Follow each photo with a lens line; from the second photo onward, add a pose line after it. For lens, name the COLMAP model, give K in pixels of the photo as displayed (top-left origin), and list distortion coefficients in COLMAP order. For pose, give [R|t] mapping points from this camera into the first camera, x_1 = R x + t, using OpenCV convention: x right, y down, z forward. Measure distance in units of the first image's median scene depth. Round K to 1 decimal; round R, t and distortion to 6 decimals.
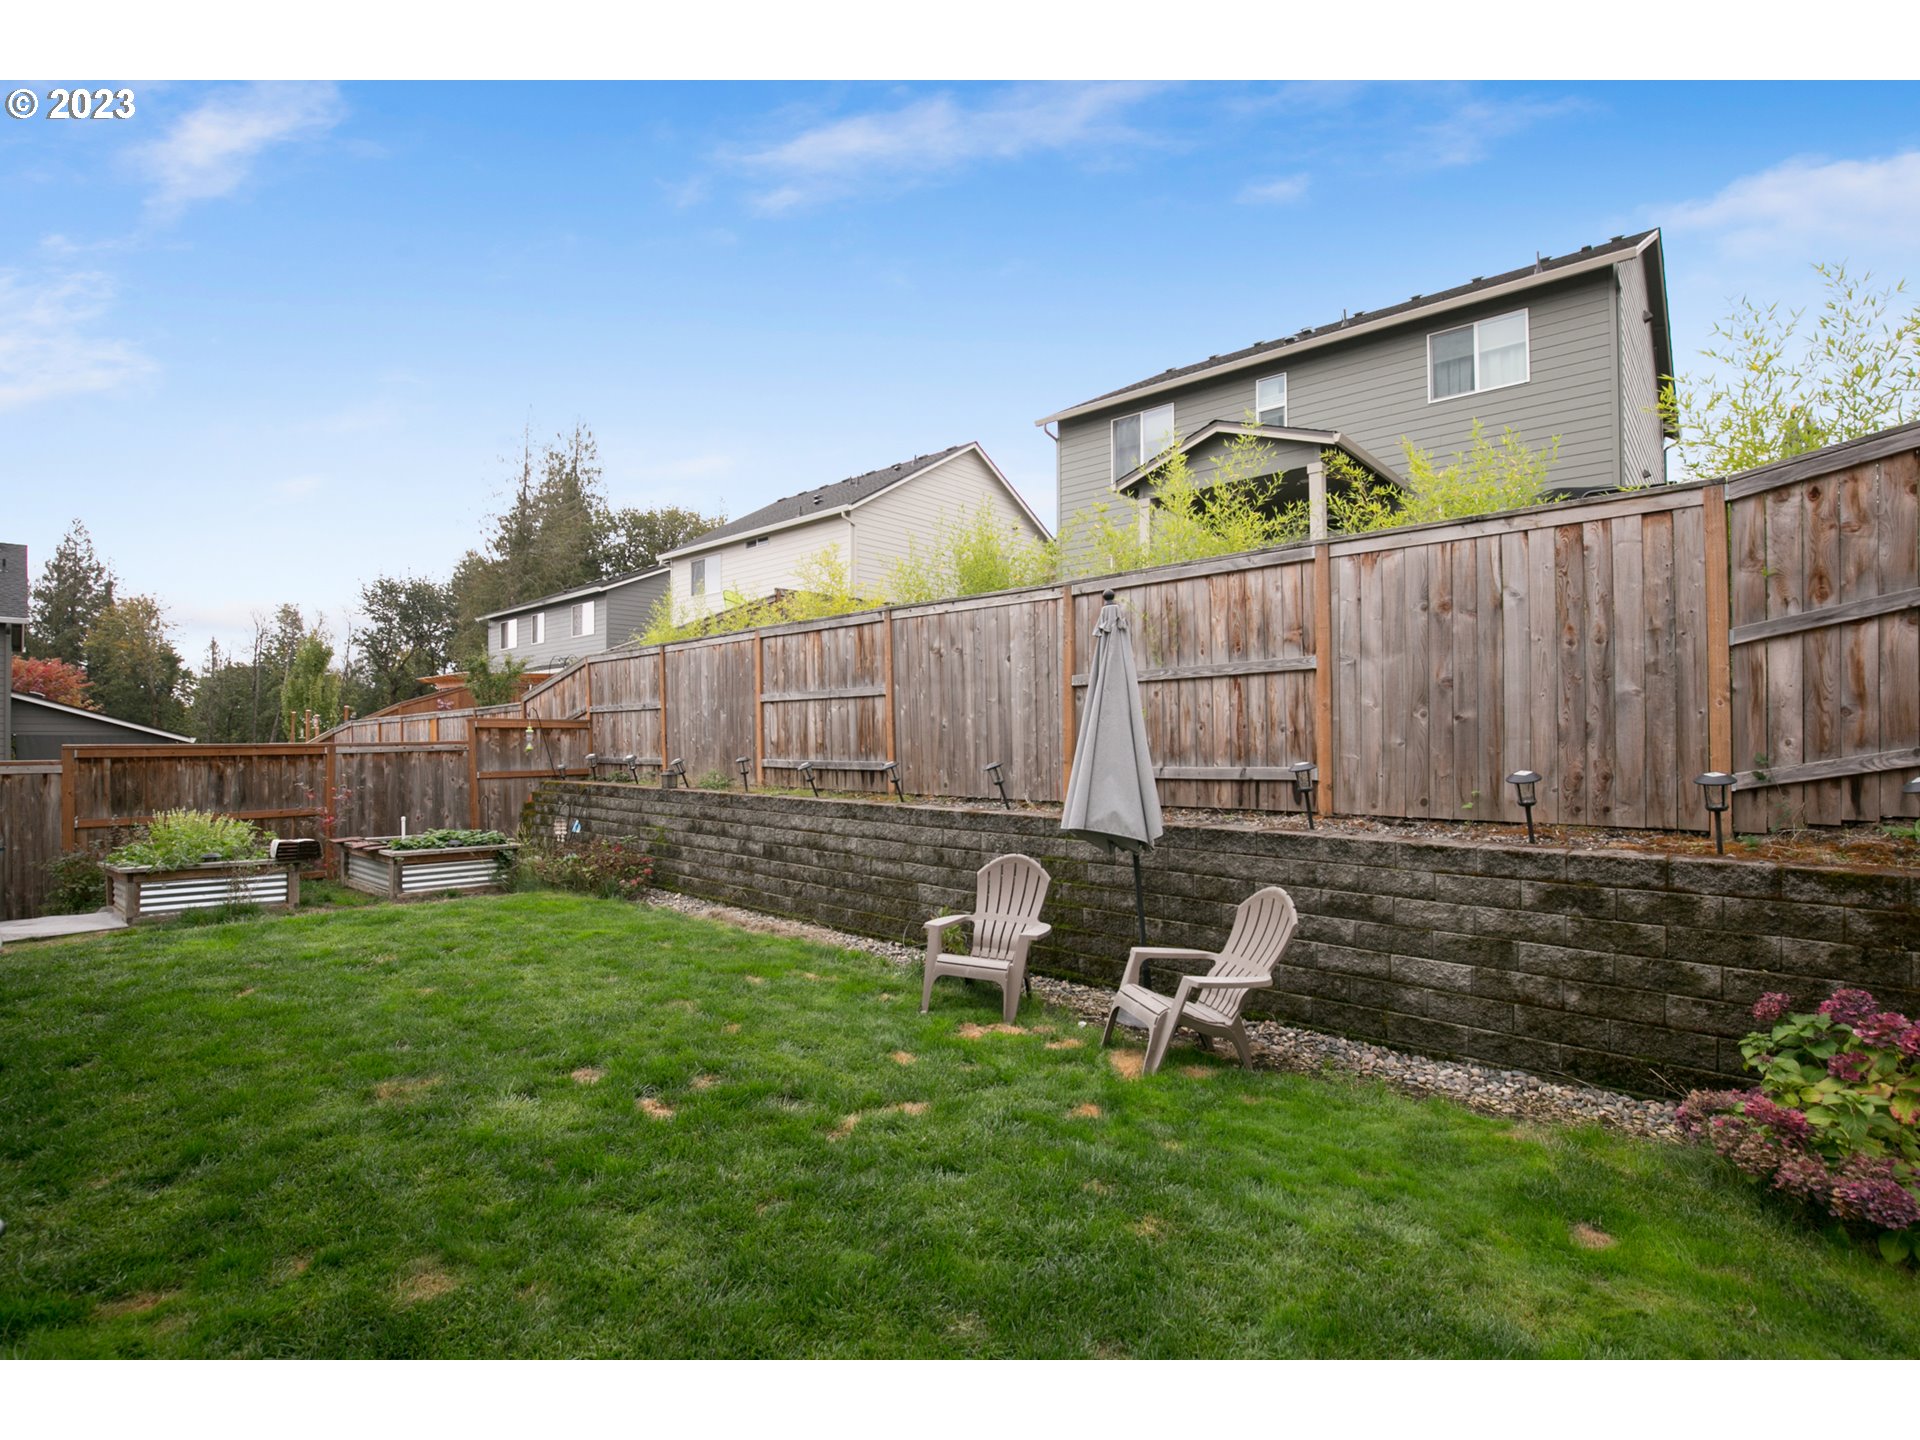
lens RADIAL K [[903.4, 0, 952.5], [0, 903.4, 725.9], [0, 0, 1]] dist [-0.003040, 0.000743]
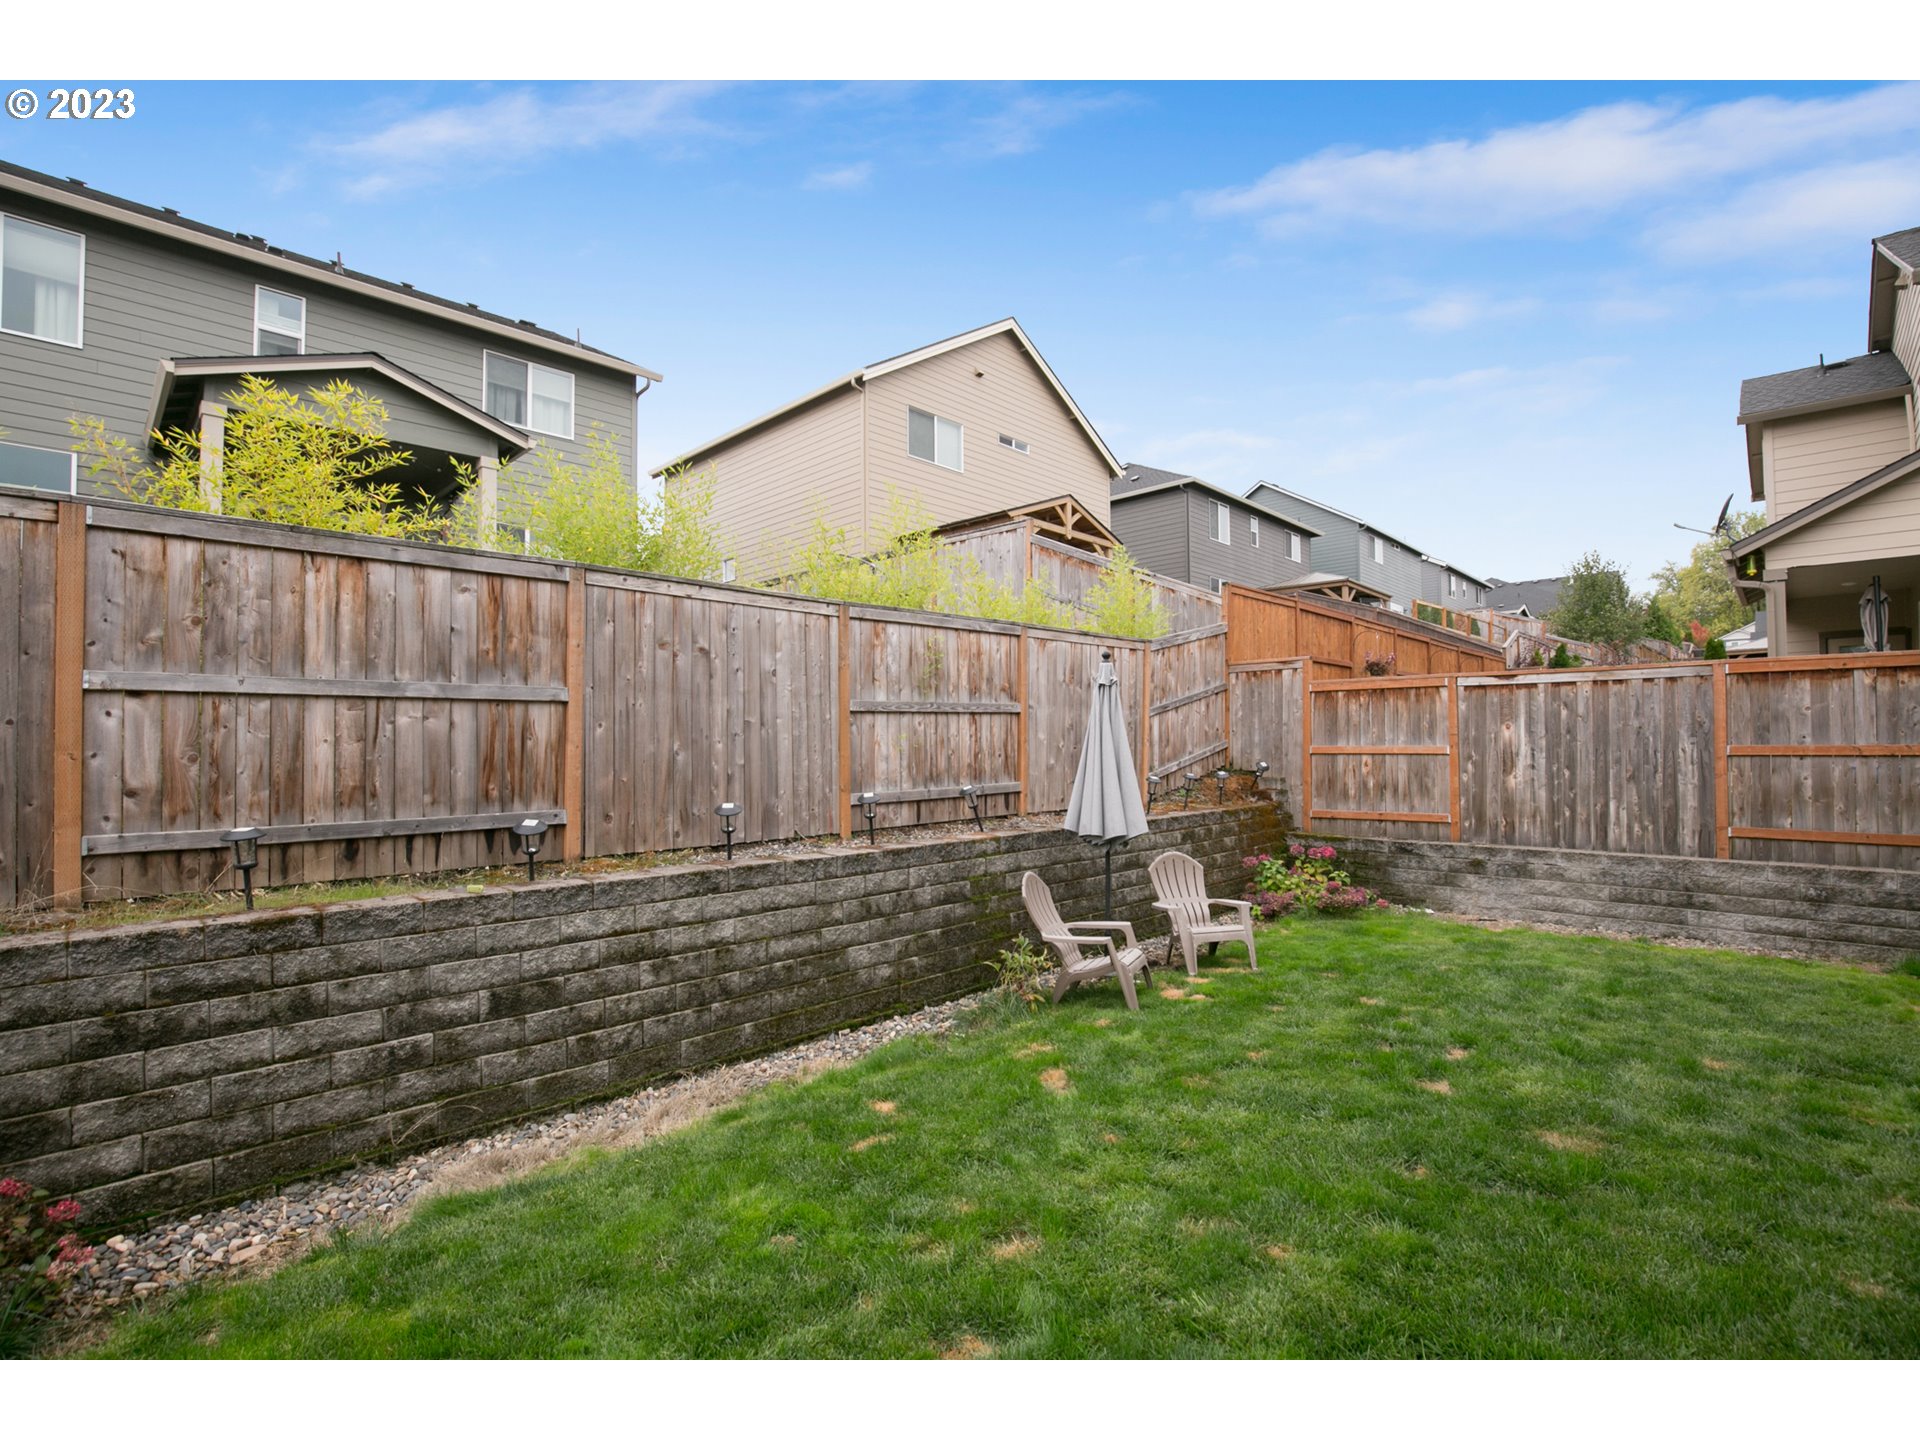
lens RADIAL K [[903.4, 0, 952.5], [0, 903.4, 725.9], [0, 0, 1]] dist [-0.003040, 0.000743]
pose [[0.028061, 0.021854, 0.999367, -0.514779], [-0.009673, 0.999720, -0.021590, -0.005111], [-0.999559, -0.009061, 0.028264, 0.536587]]
